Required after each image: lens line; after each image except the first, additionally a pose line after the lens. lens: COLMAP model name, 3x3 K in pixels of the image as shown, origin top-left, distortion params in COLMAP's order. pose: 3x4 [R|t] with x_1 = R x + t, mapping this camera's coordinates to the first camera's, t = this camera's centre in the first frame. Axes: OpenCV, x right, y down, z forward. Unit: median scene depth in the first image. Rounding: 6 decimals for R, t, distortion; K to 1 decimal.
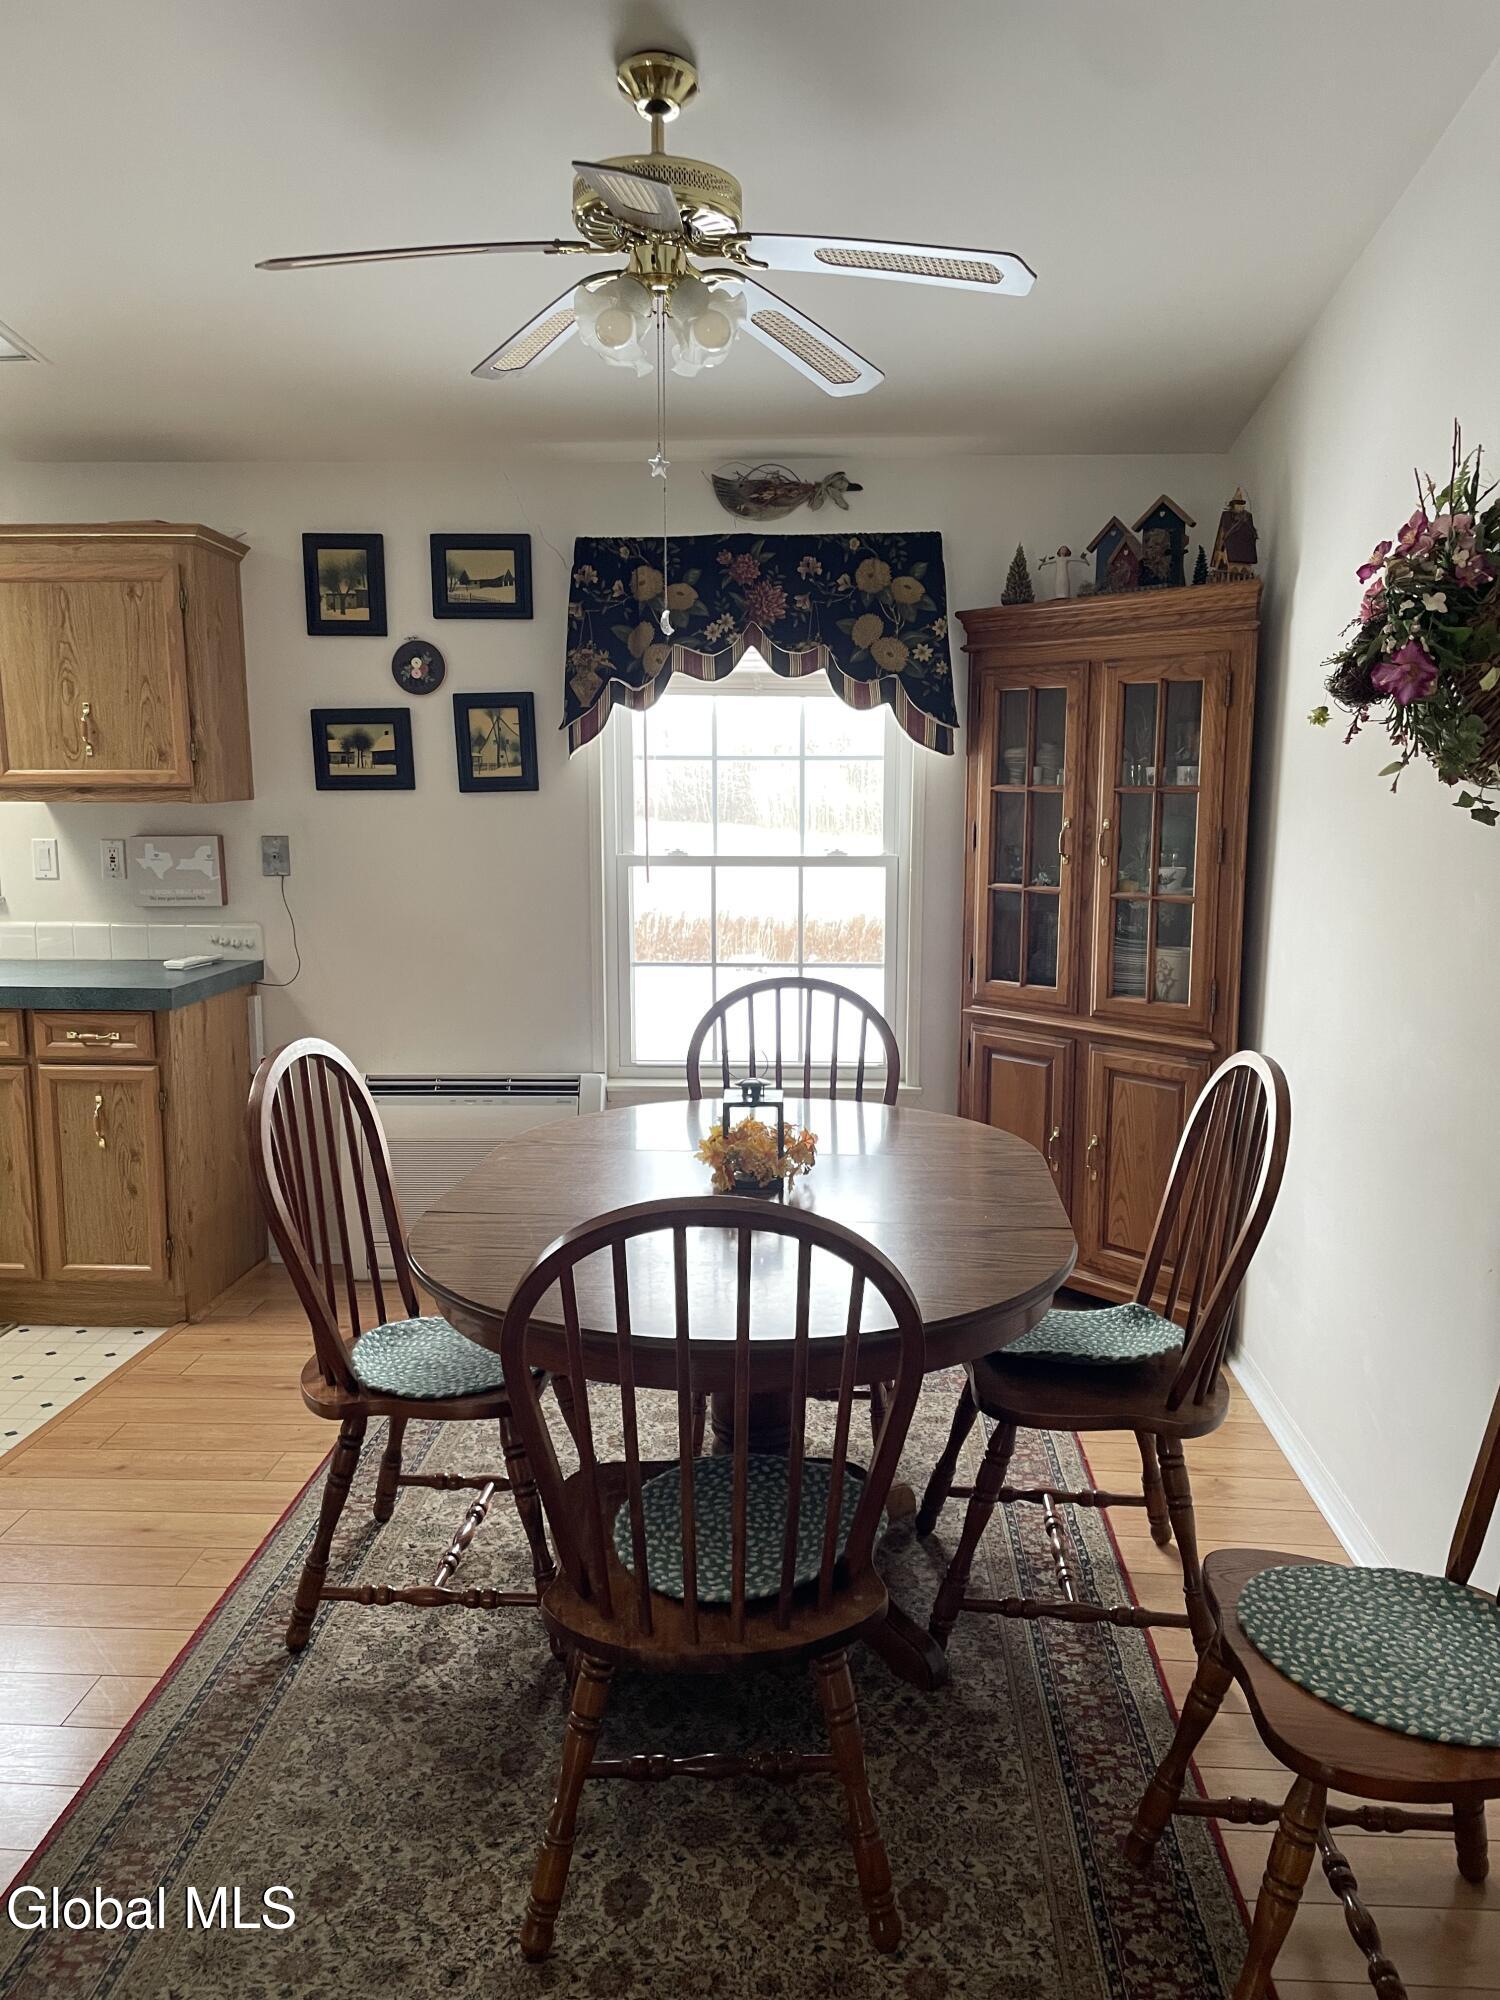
lens RADIAL K [[1513.3, 0, 768.0], [0, 1513.3, 993.5], [0, 0, 1]] dist [0.013703, -0.044749]
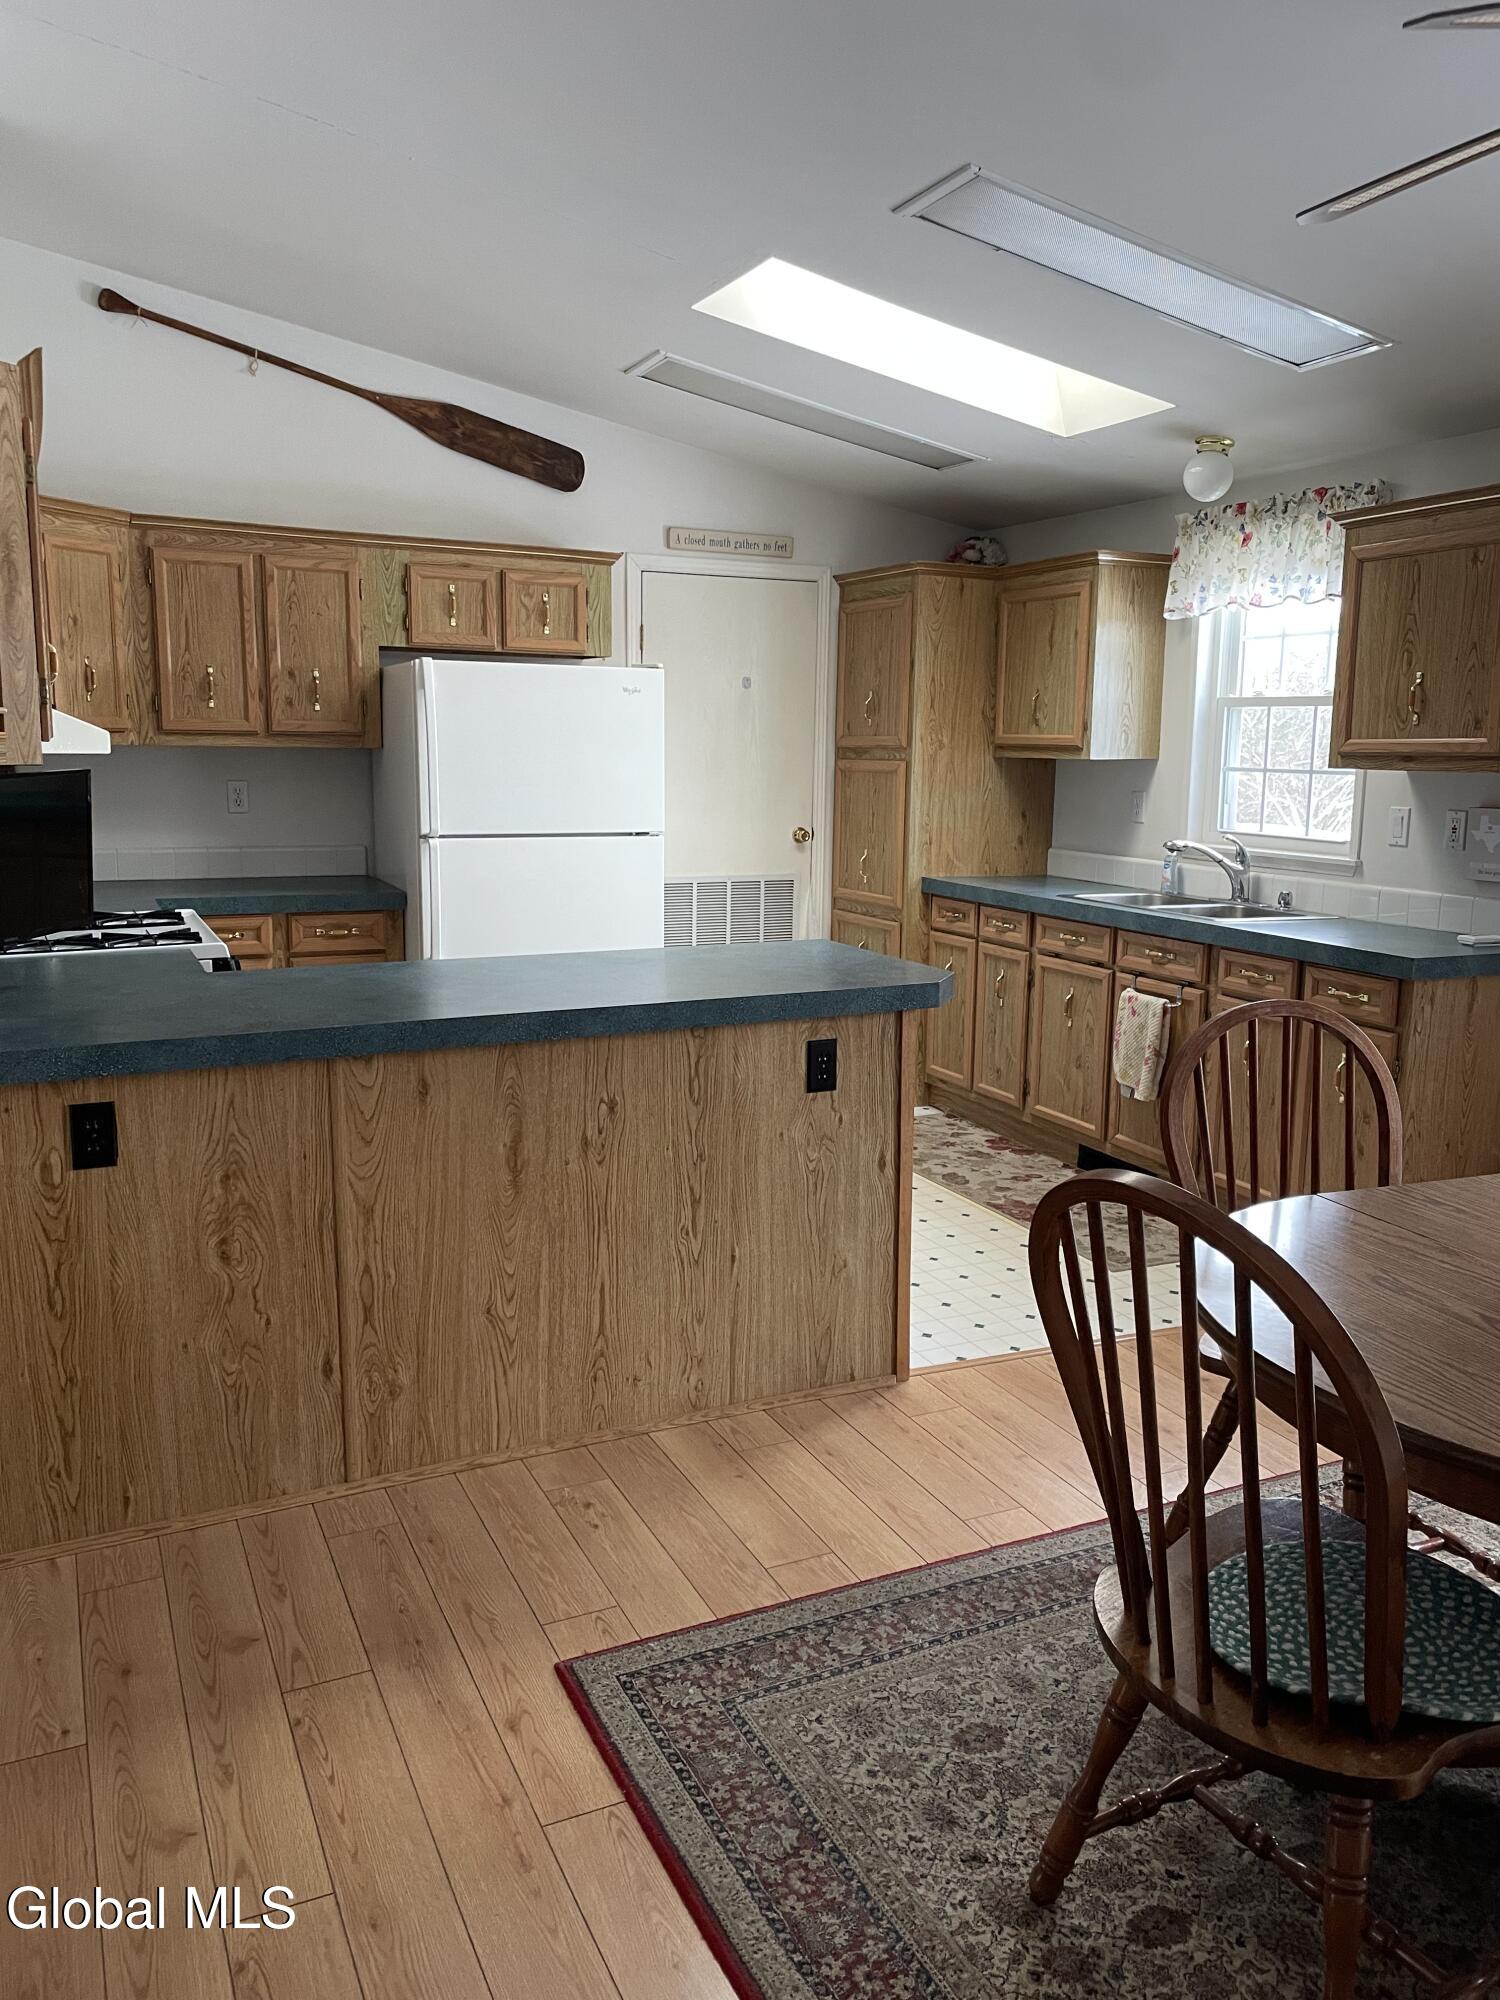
lens RADIAL K [[1513.3, 0, 770.3], [0, 1513.3, 995.6], [0, 0, 1]] dist [0.013703, -0.044749]
pose [[0.455878, 0.149821, -0.877342, 0.424716], [-0.141868, 0.985360, 0.094551, -0.019597], [0.878663, 0.081363, 0.470459, 0.242578]]
